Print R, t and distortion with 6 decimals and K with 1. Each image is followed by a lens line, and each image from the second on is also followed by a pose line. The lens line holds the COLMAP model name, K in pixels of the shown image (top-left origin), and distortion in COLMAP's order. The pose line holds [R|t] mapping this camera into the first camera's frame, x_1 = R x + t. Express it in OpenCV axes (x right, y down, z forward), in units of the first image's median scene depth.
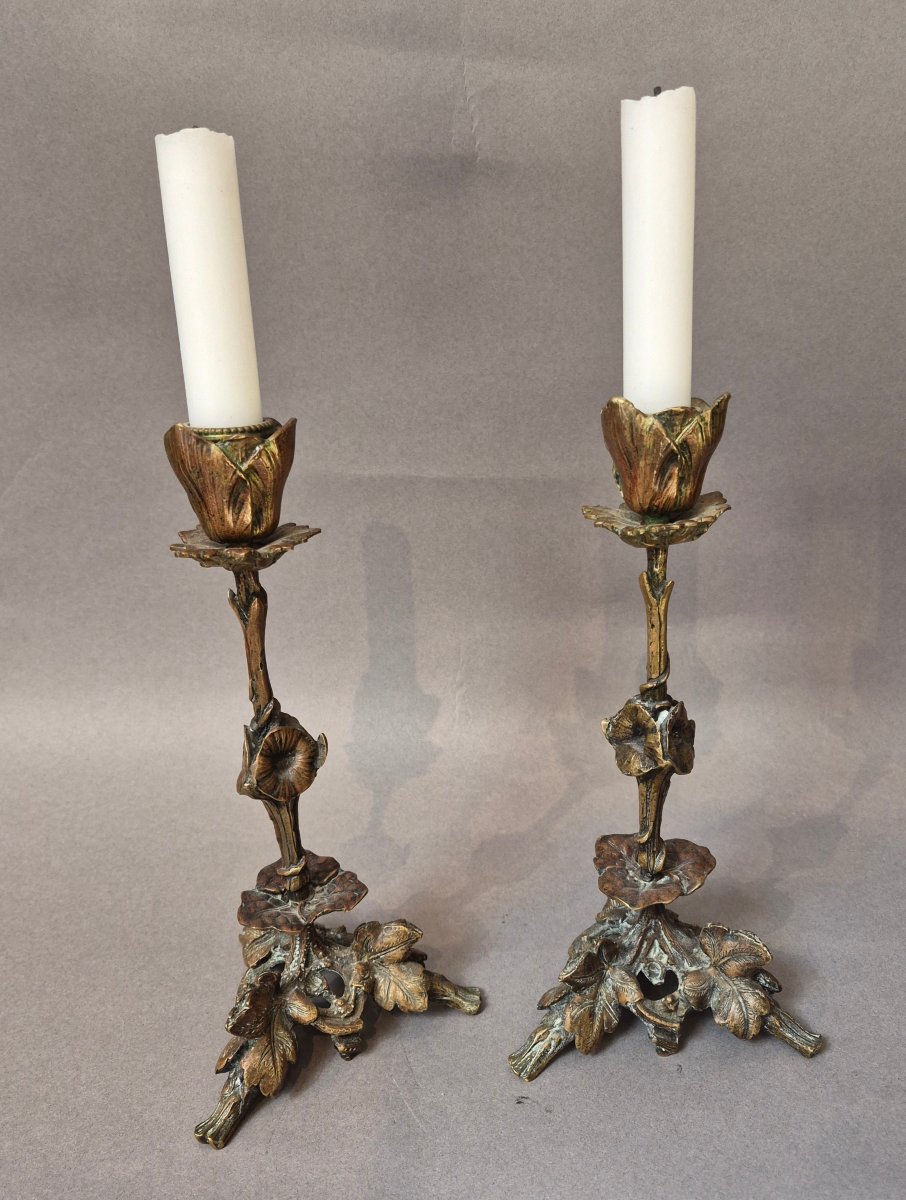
lens RADIAL K [[895.1, 0, 477.8], [0, 895.1, 590.1], [0, 0, 1]] dist [-0.004764, -0.032724]
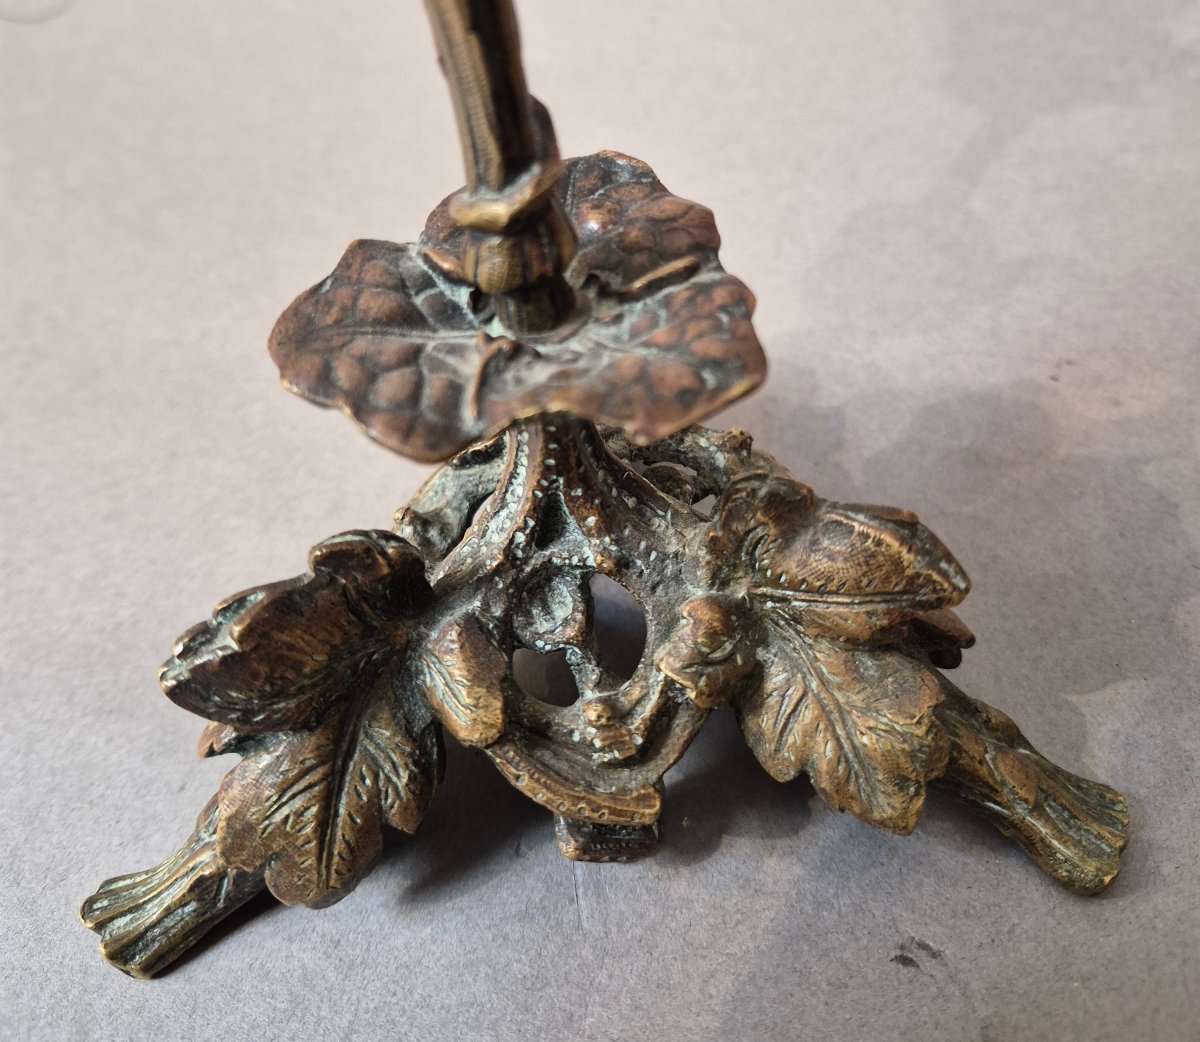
lens RADIAL K [[946.9, 0, 738.1], [0, 946.9, 365.2], [0, 0, 1]] dist [0.035148, -0.027415]
pose [[0.866348, 0.318192, -0.384960, -0.035461], [-0.122047, 0.882293, 0.454602, 0.218120], [0.484299, -0.346861, 0.803208, 0.786339]]
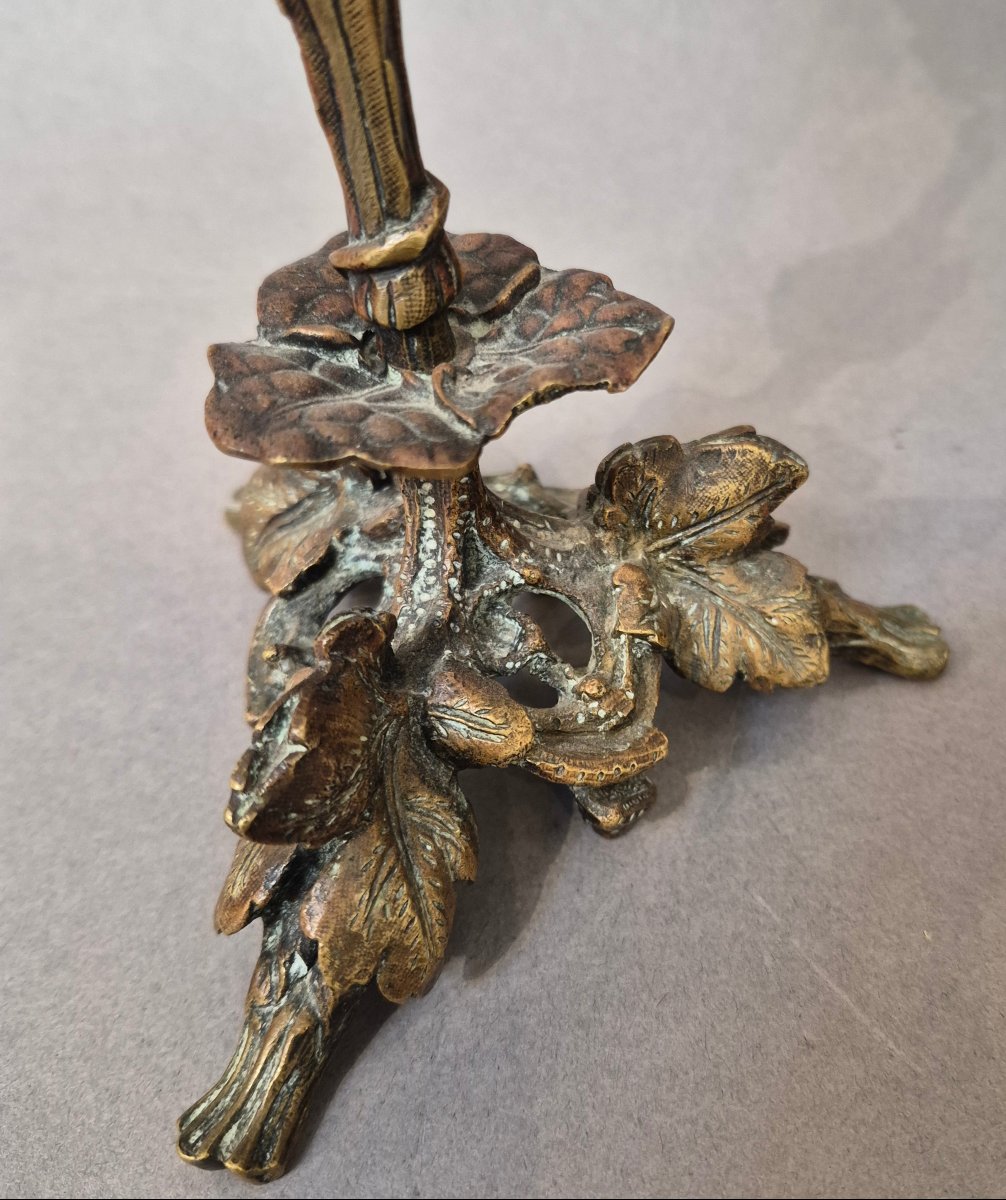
lens RADIAL K [[974.3, 0, 505.3], [0, 974.3, 597.1], [0, 0, 1]] dist [0.047774, -0.026748]
pose [[0.997946, -0.058033, 0.027138, -0.183290], [0.040652, 0.901018, 0.431874, 0.275564], [-0.049515, -0.429883, 0.901526, 0.681740]]
